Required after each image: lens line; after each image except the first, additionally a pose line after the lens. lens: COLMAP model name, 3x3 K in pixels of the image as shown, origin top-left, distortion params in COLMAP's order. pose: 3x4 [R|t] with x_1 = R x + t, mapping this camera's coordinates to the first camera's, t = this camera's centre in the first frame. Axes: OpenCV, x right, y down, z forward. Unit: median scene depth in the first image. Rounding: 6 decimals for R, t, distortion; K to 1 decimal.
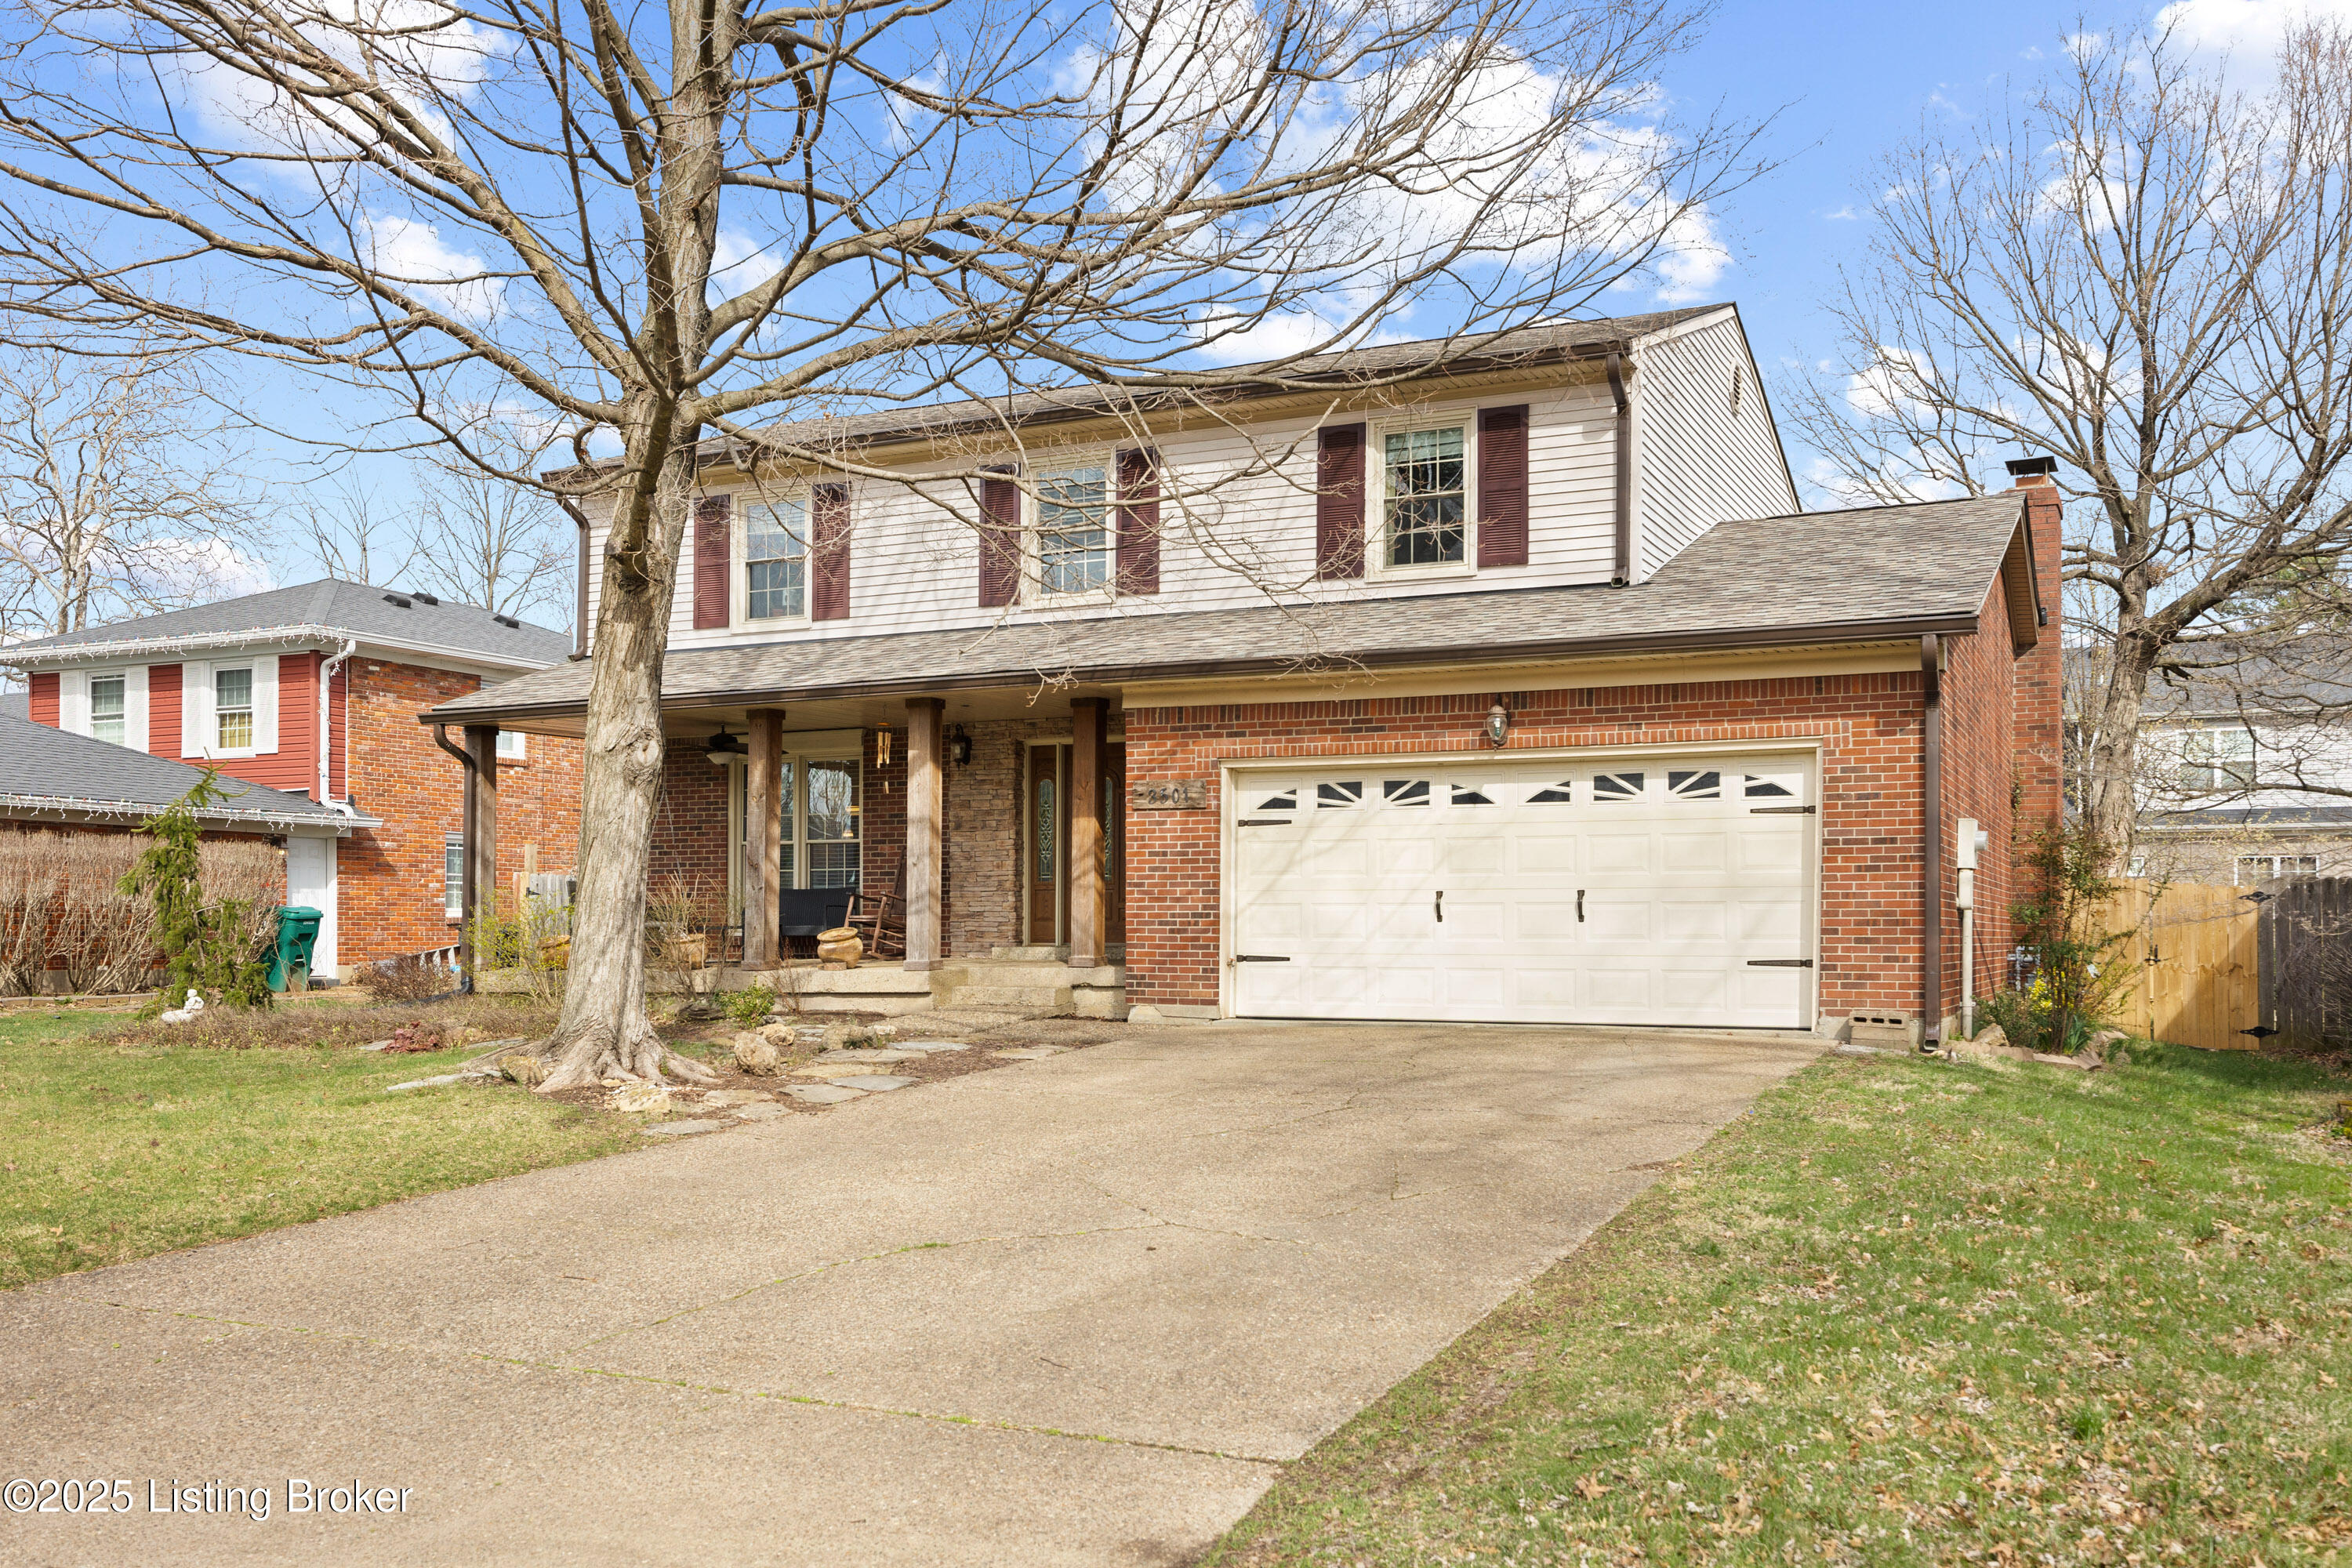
lens RADIAL K [[2125.5, 0, 1162.9], [0, 2125.5, 806.0], [0, 0, 1]] dist [-0.033542, 0.001199]
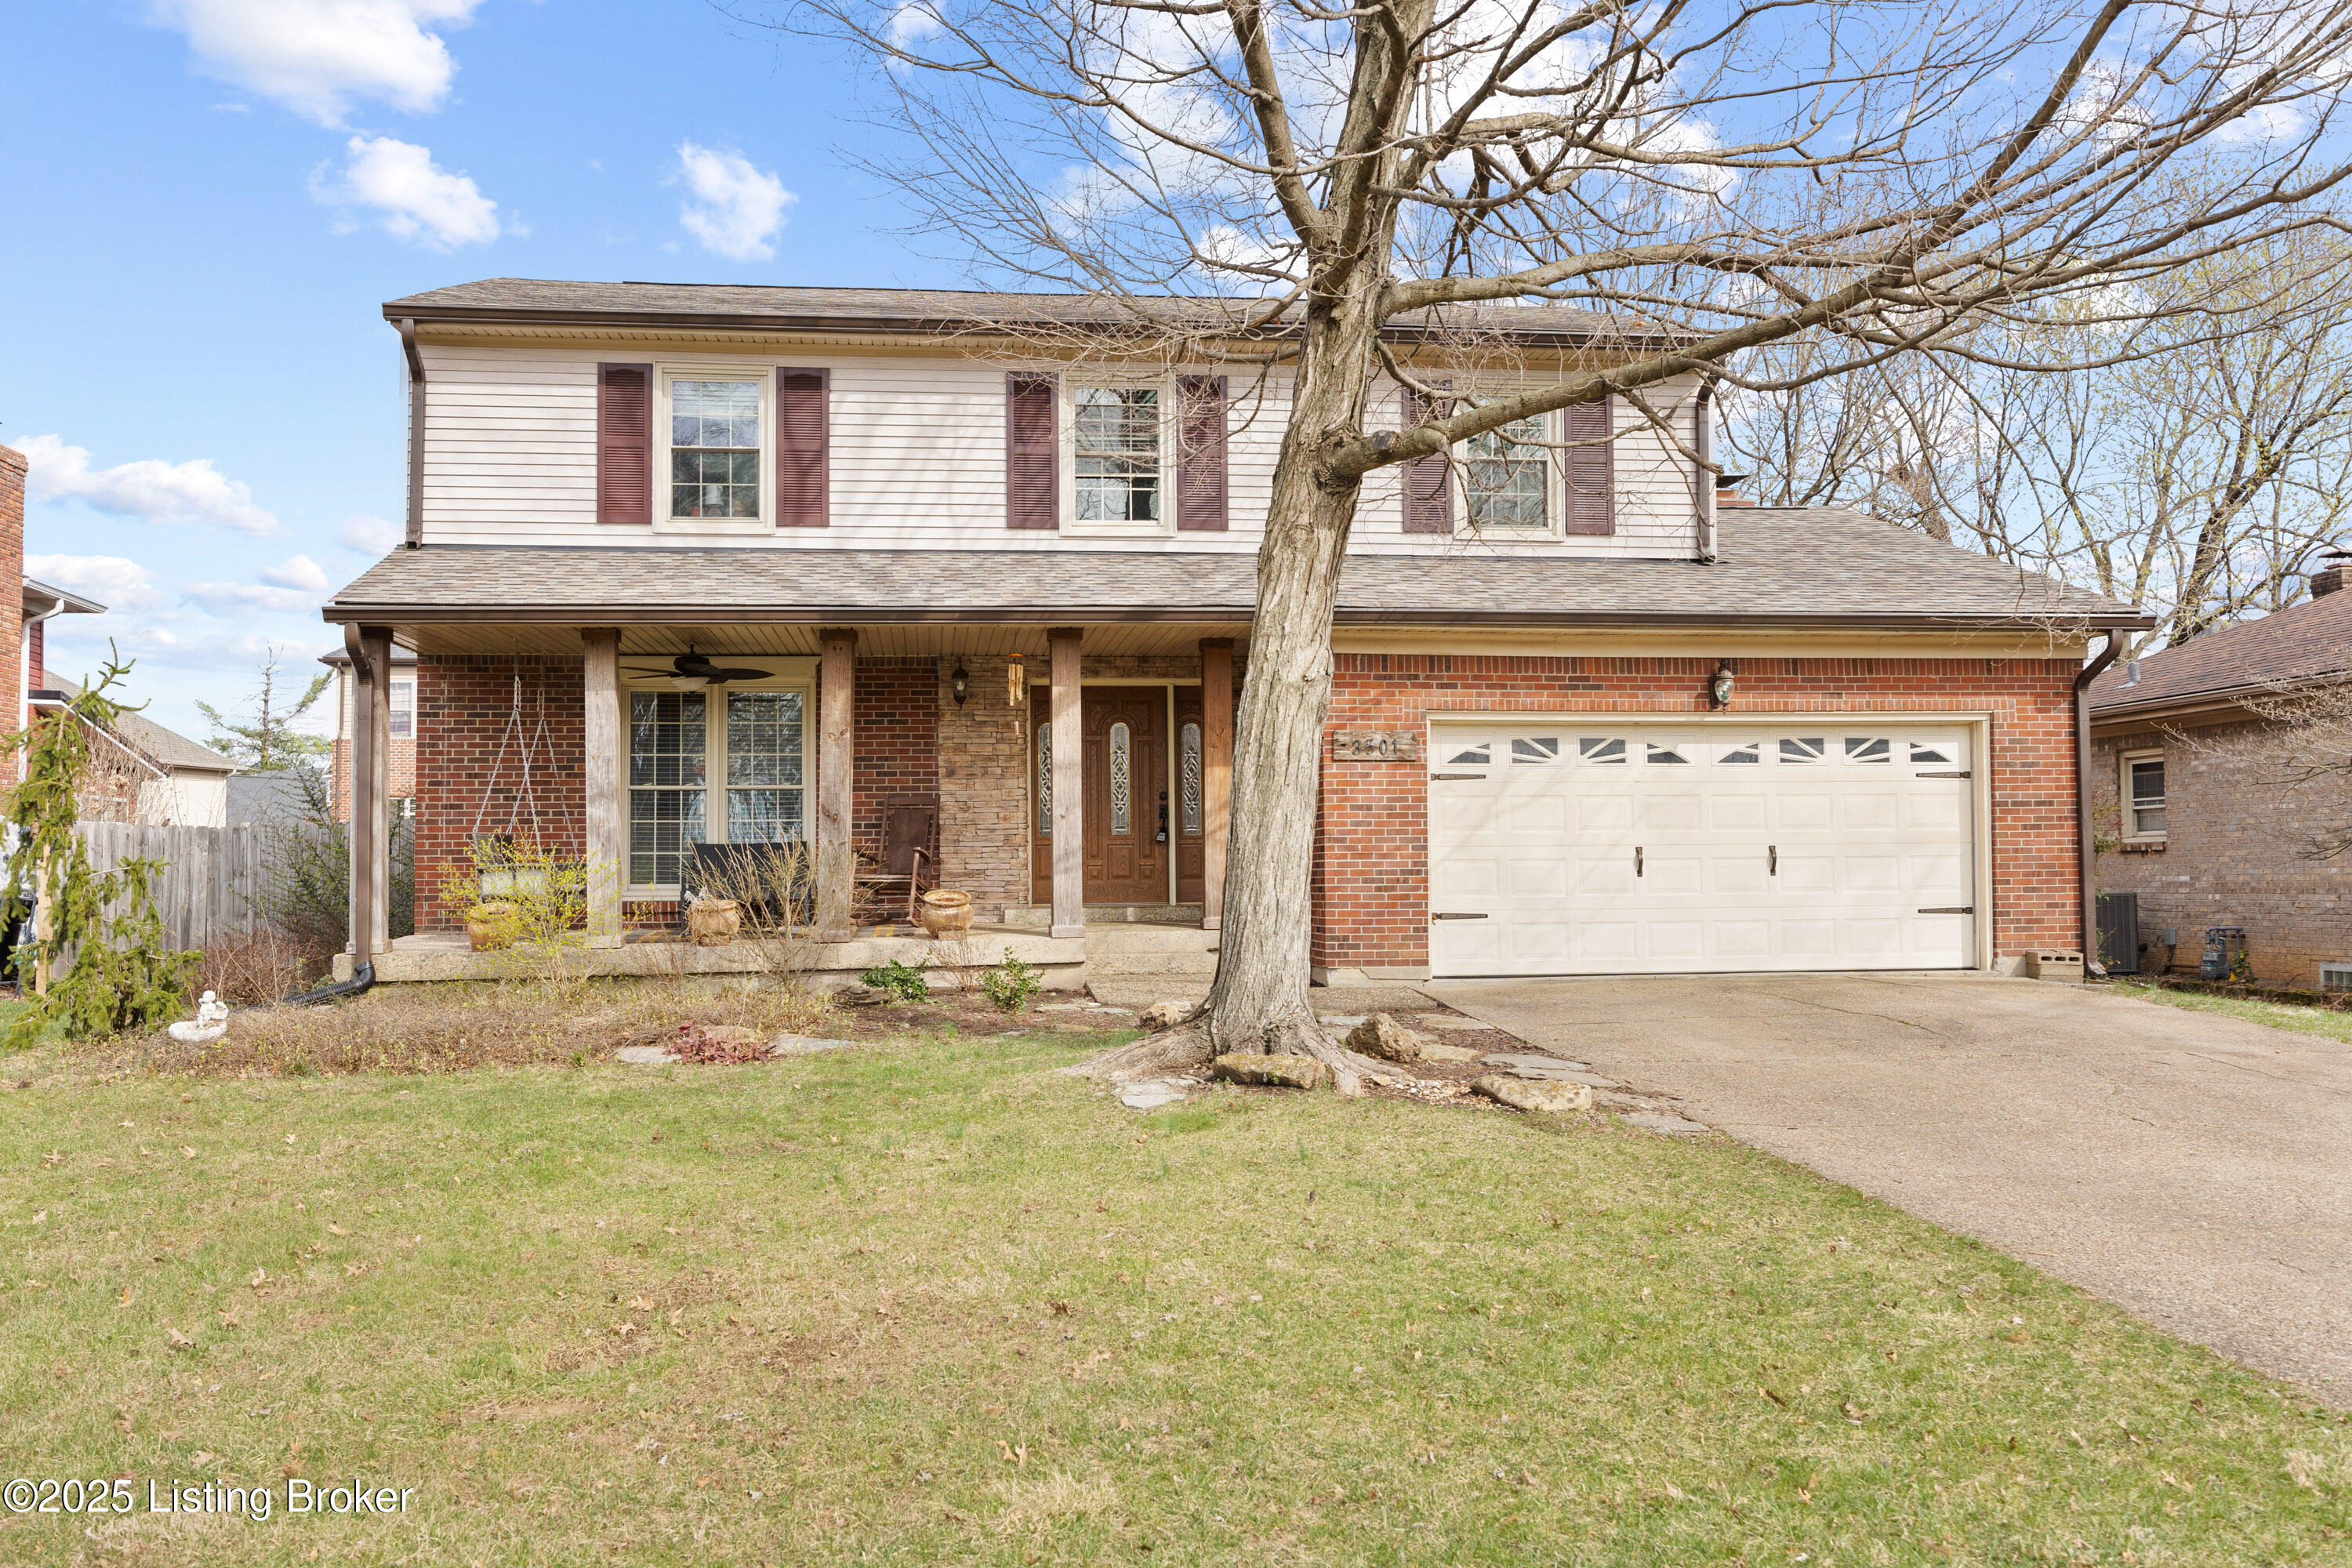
lens RADIAL K [[1979.9, 0, 1192.3], [0, 1979.9, 770.2], [0, 0, 1]] dist [-0.026152, 0.008872]
pose [[0.833616, 0.021418, 0.551928, -0.557685], [-0.021873, 0.999744, -0.005760, 0.012732], [-0.551910, -0.007270, 0.833872, 0.308305]]
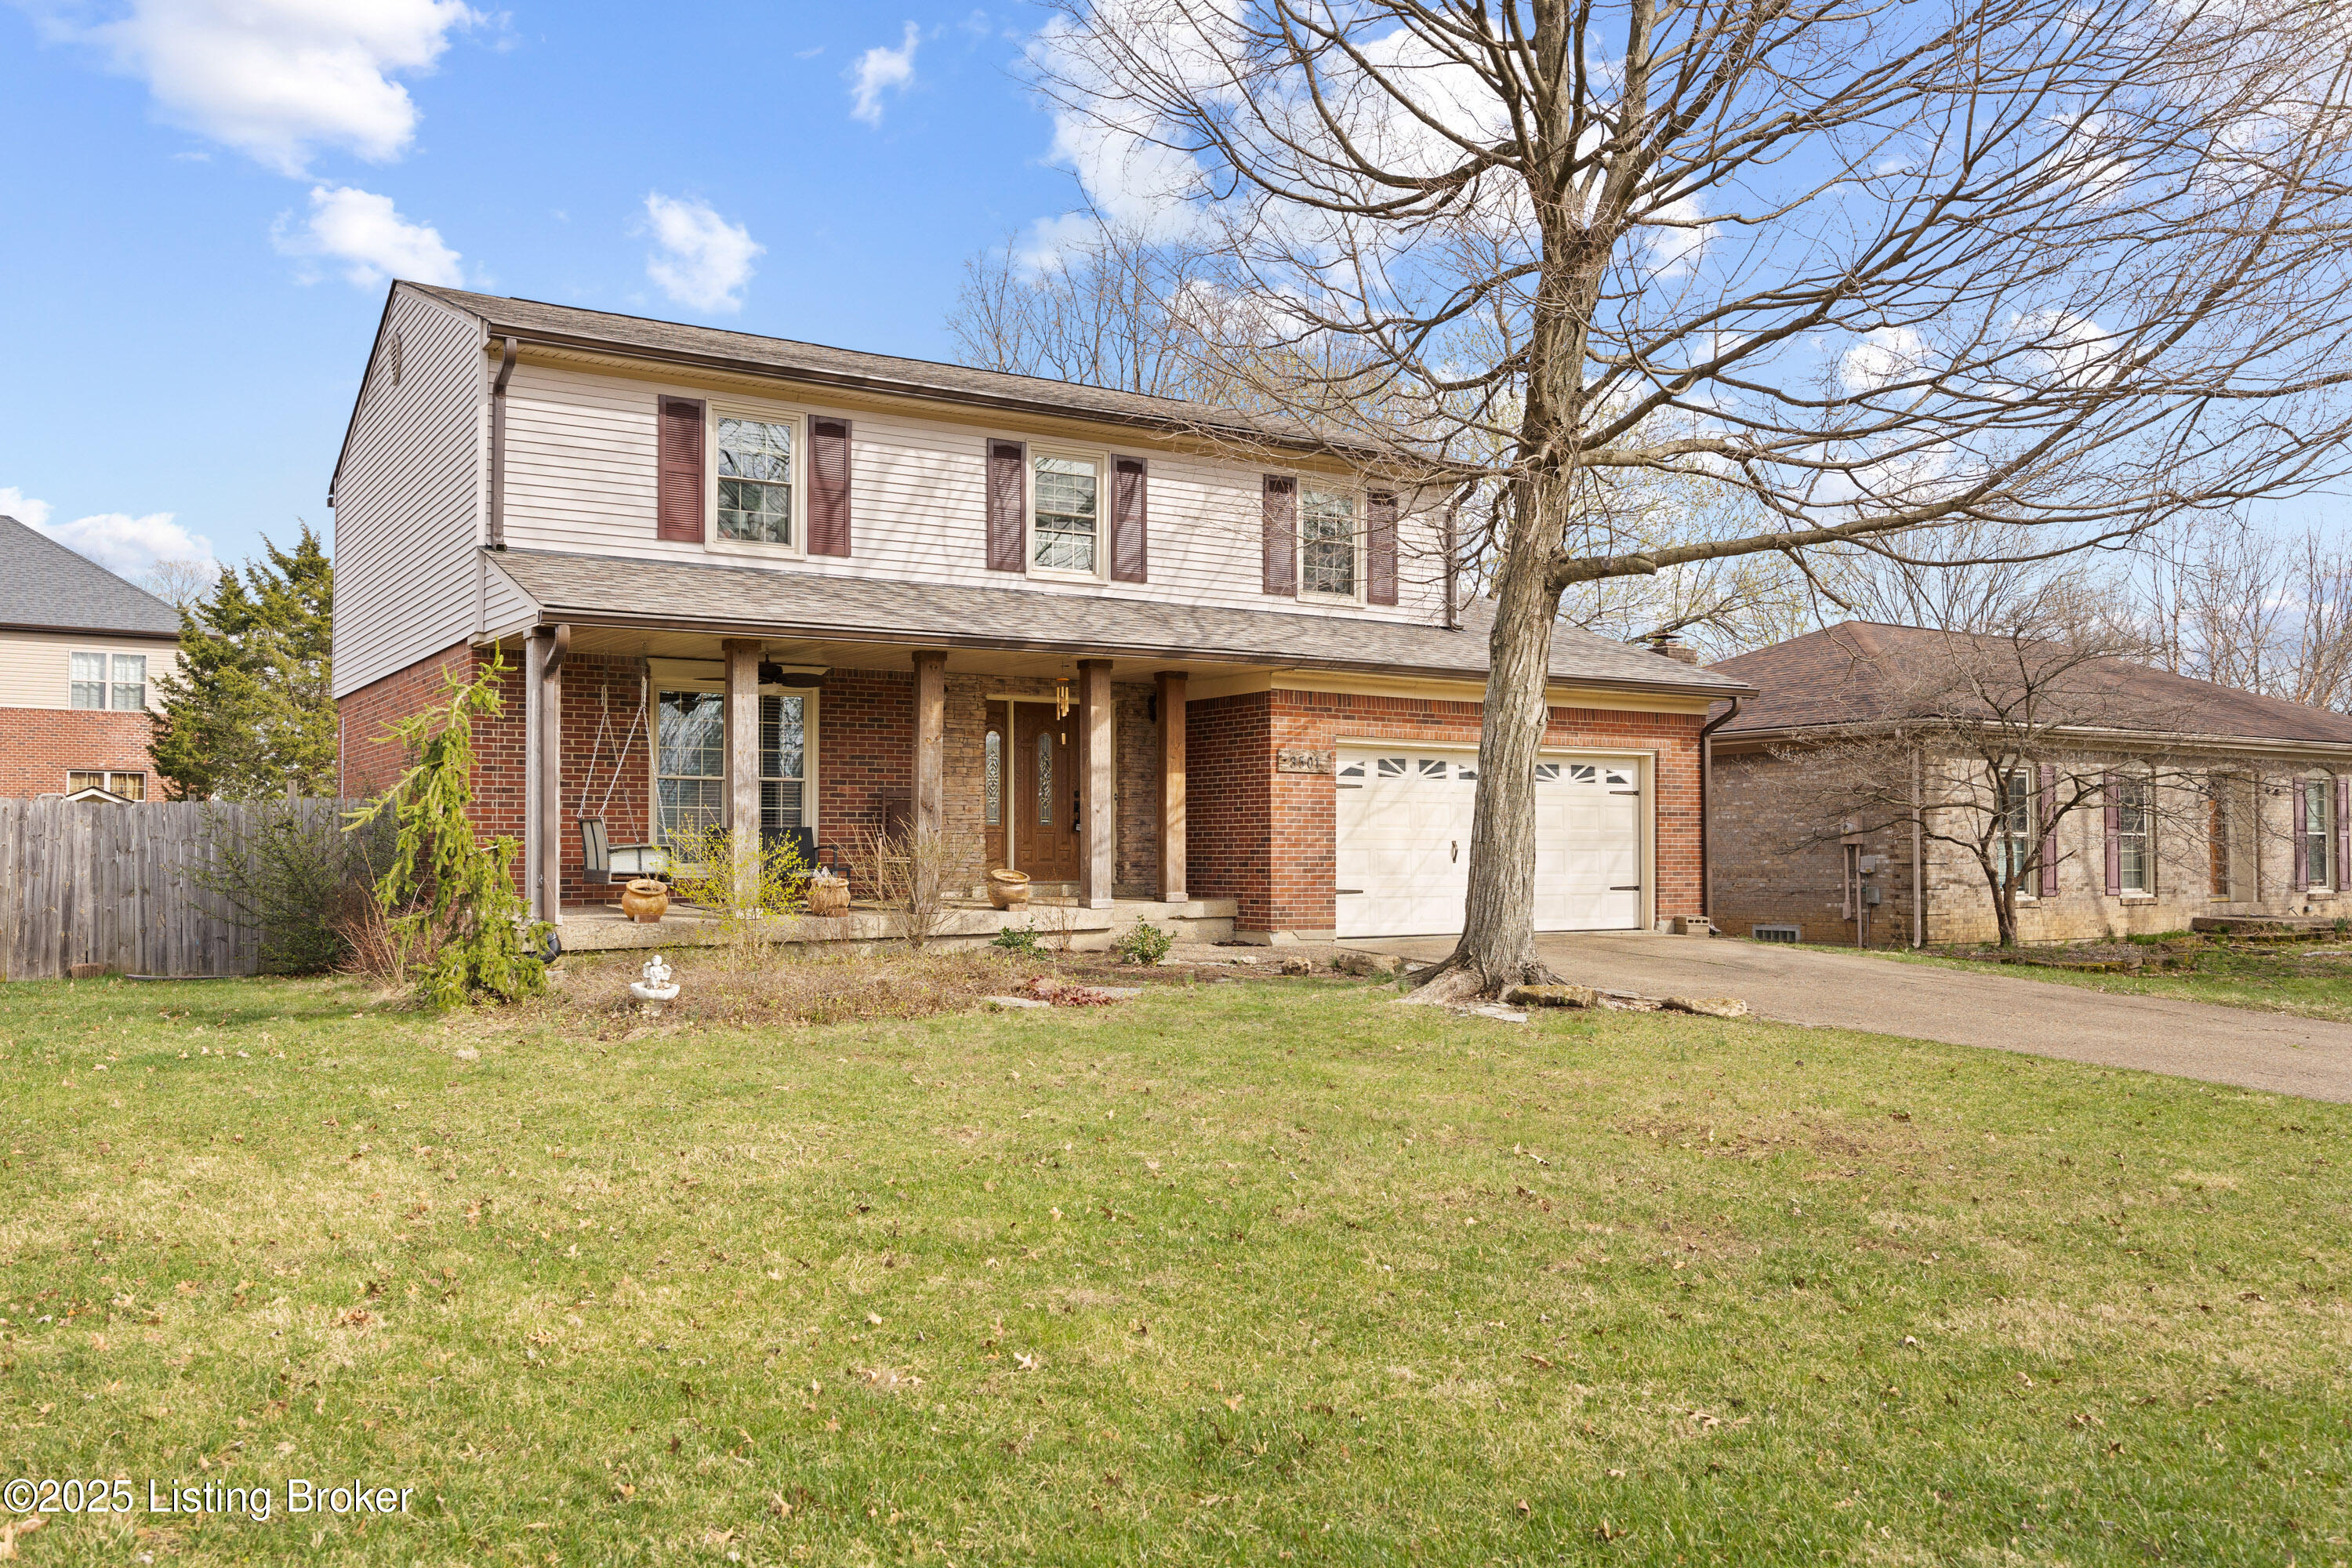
lens RADIAL K [[1810.9, 0, 1171.4], [0, 1810.9, 788.5], [0, 0, 1]] dist [-0.035092, 0.002460]
pose [[0.526193, 0.030560, 0.849816, -0.943970], [-0.046721, 0.998884, -0.006992, 0.021832], [-0.849081, -0.036025, 0.527033, 0.510734]]
